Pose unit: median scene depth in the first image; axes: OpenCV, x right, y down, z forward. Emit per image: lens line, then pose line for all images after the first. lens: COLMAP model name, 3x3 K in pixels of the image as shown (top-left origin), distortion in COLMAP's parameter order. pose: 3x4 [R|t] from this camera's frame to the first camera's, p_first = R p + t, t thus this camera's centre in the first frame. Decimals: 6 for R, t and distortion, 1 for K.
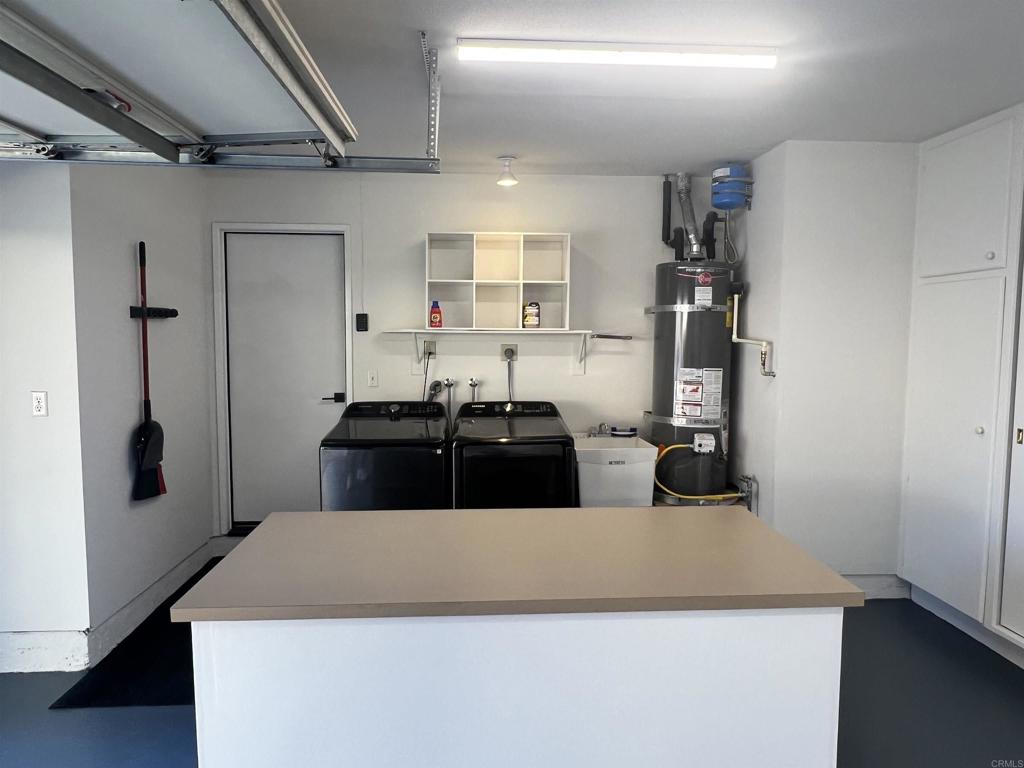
lens RADIAL K [[701.2, 0, 512.0], [0, 701.2, 384.0], [0, 0, 1]] dist [0.000719, -0.001269]
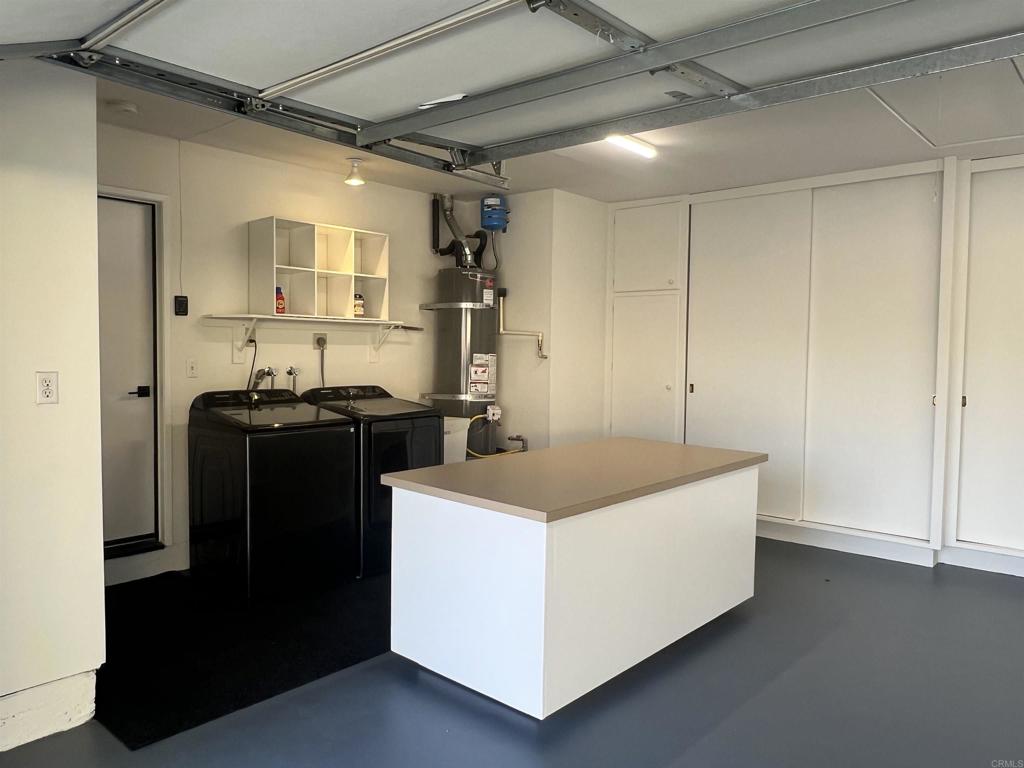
lens RADIAL K [[748.4, 0, 512.0], [0, 748.4, 384.0], [0, 0, 1]] dist [0.005918, 0.001512]
pose [[0.693224, -0.029375, 0.720123, -0.645200], [0.043595, 0.999049, -0.001214, 0.033844], [-0.719402, 0.032236, 0.693845, 0.033654]]
